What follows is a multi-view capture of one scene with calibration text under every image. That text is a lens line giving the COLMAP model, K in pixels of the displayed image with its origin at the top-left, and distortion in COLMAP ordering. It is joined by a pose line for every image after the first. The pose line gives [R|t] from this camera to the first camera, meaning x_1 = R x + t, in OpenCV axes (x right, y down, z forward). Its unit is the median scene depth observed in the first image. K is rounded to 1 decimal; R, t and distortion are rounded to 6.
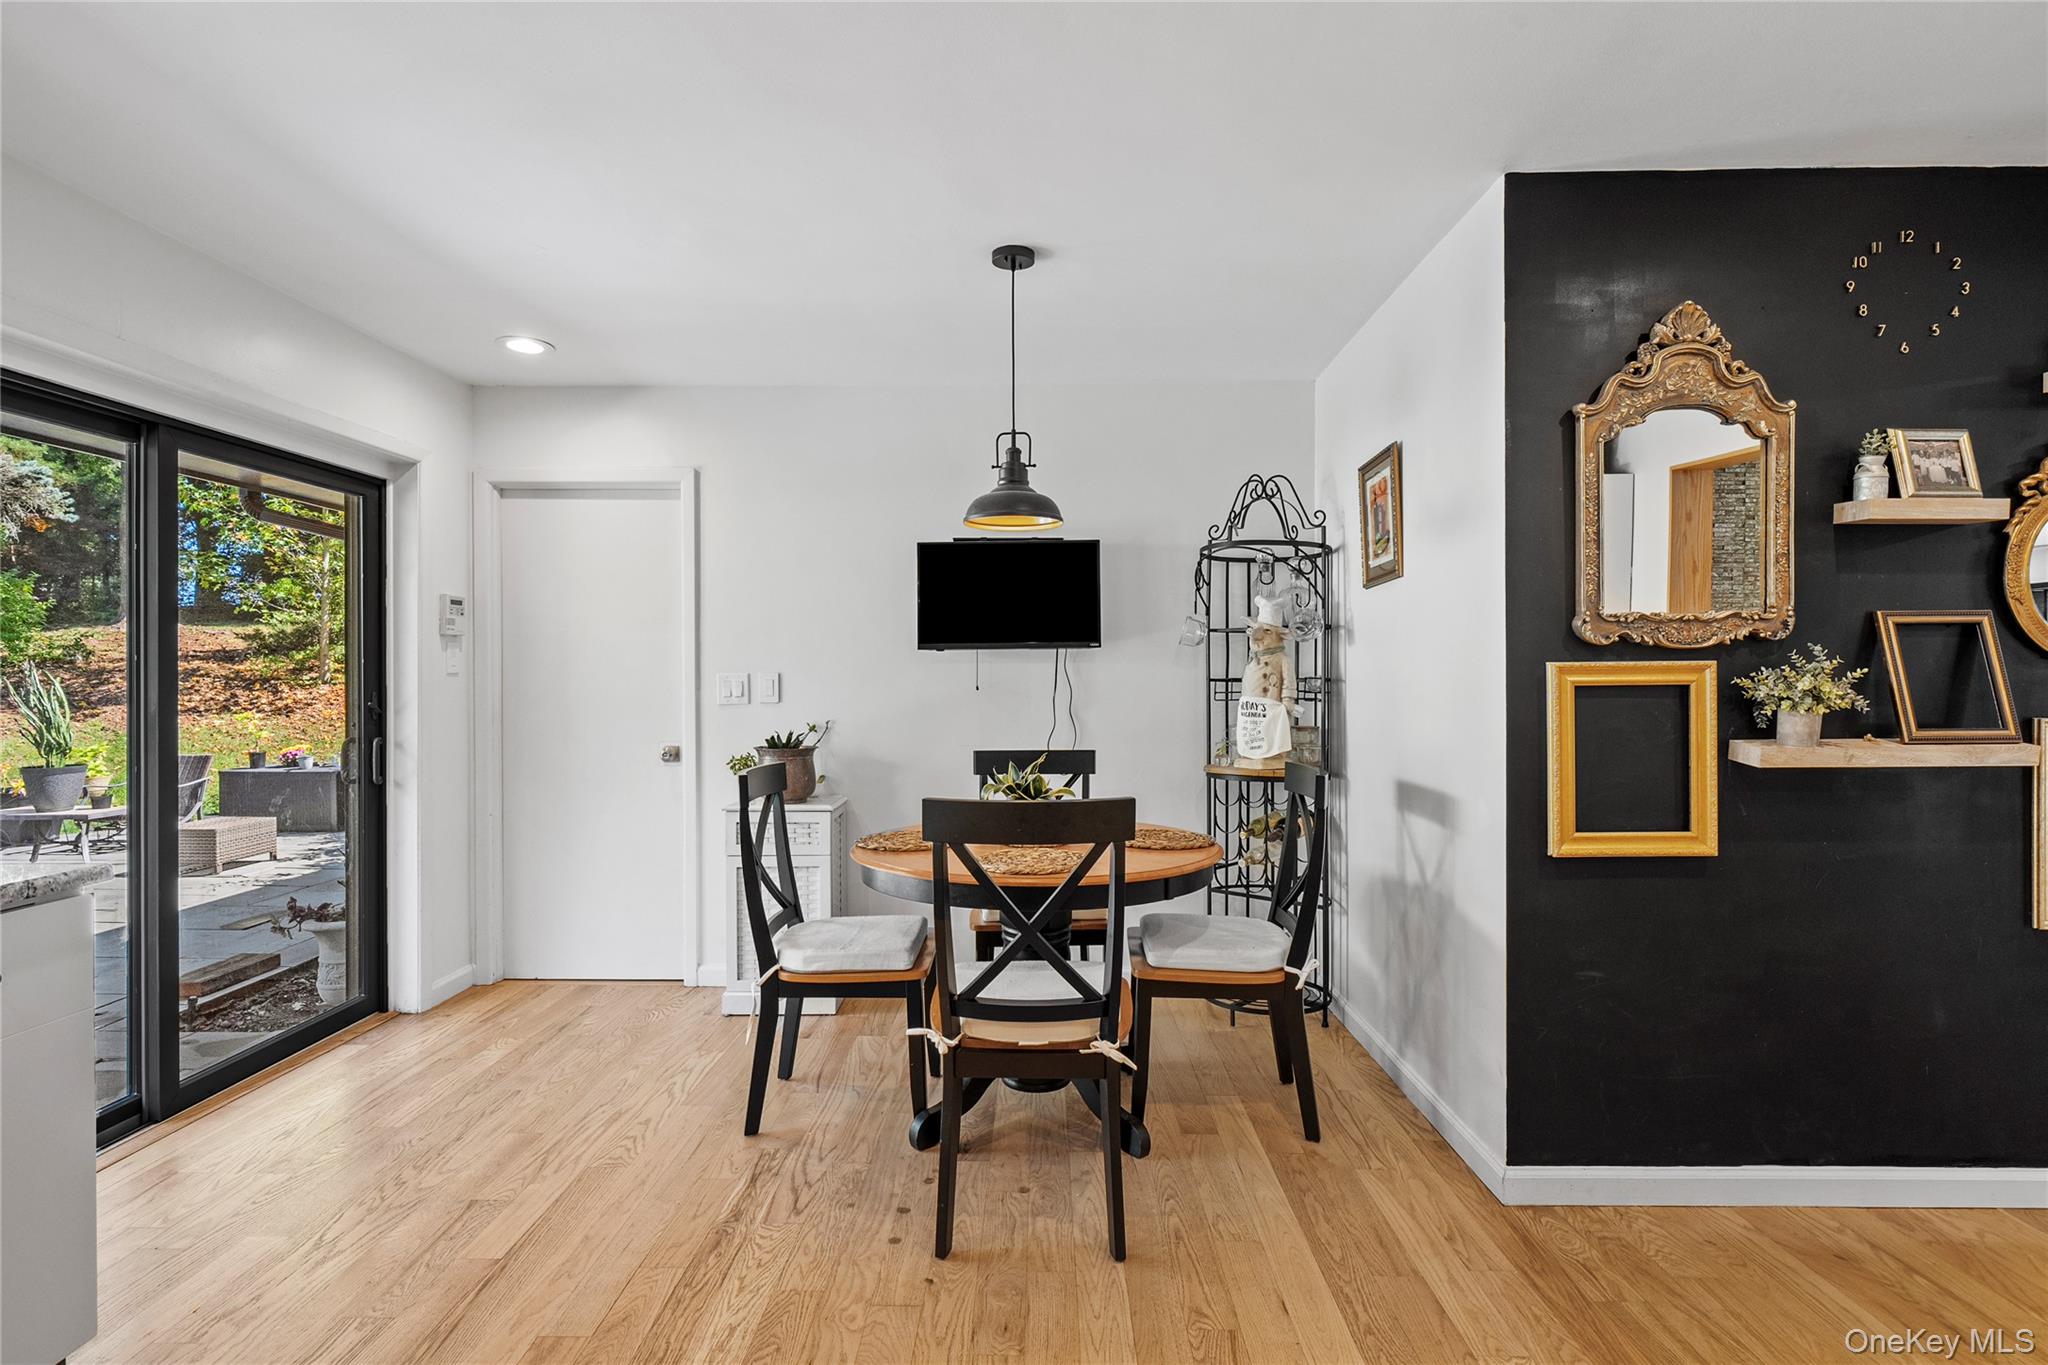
lens RADIAL K [[988.9, 0, 1018.9], [0, 988.9, 676.2], [0, 0, 1]] dist [-0.001201, -0.000332]
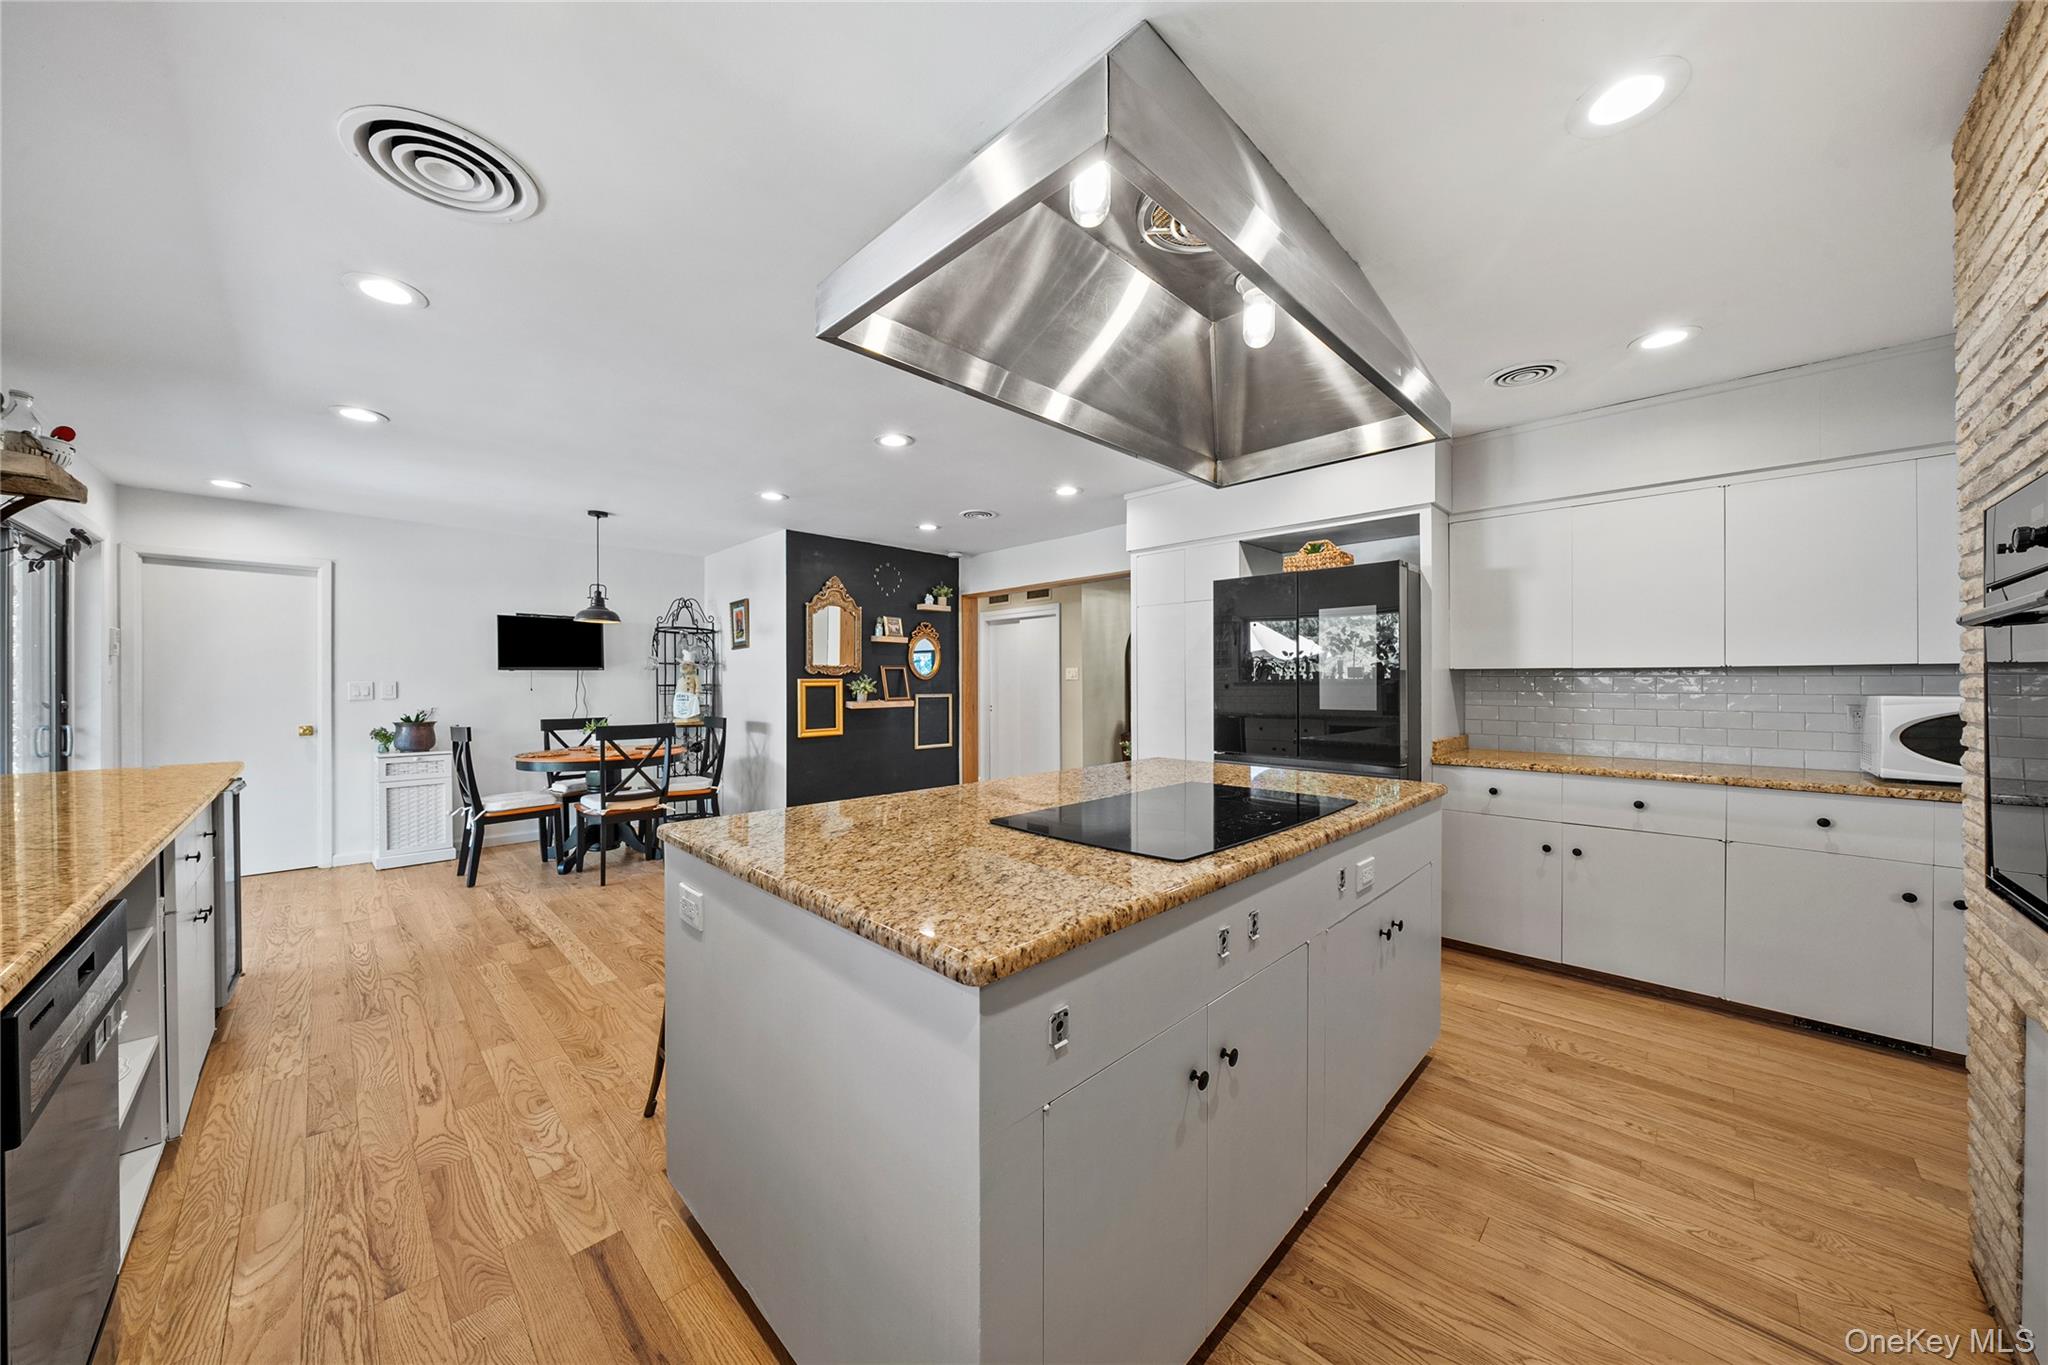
lens RADIAL K [[697.6, 0, 1024.0], [0, 697.6, 682.5], [0, 0, 1]] dist [-0.002782, -0.000158]
pose [[0.690170, 0.001017, 0.723646, -0.622005], [0.000747, 0.999997, -0.002118, 0.002495], [-0.723646, 0.002002, 0.690168, -1.140162]]
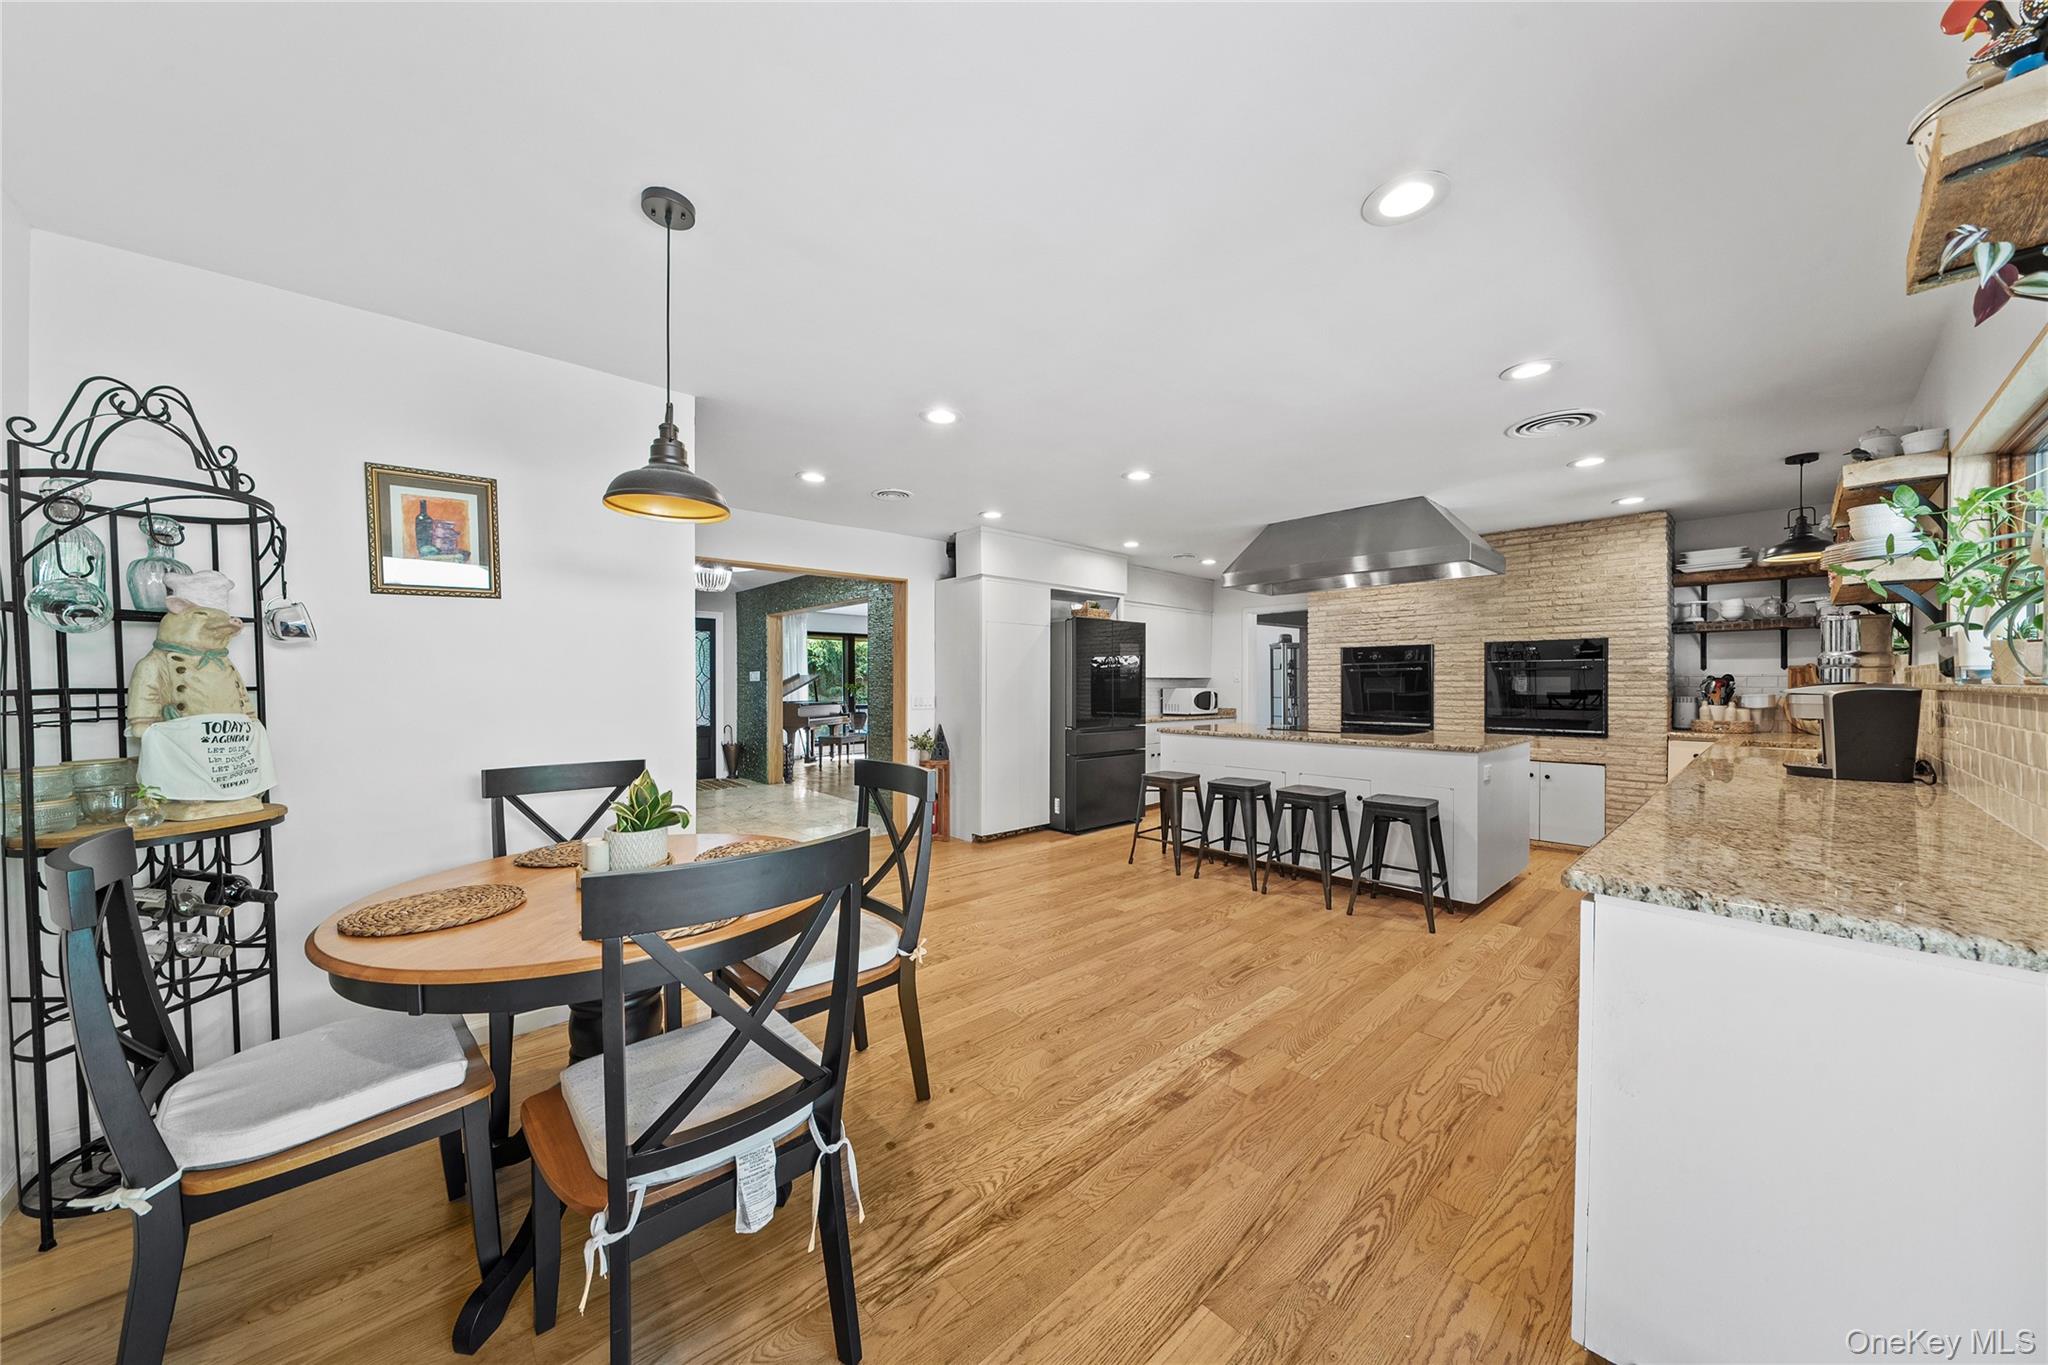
lens RADIAL K [[697.6, 0, 1024.0], [0, 697.6, 682.5], [0, 0, 1]] dist [-0.002782, -0.000158]
pose [[-0.689836, 0.003415, 0.723957, -0.791255], [0.003377, 0.999993, -0.001499, 0.000469], [-0.723957, 0.001411, -0.689843, 1.404596]]
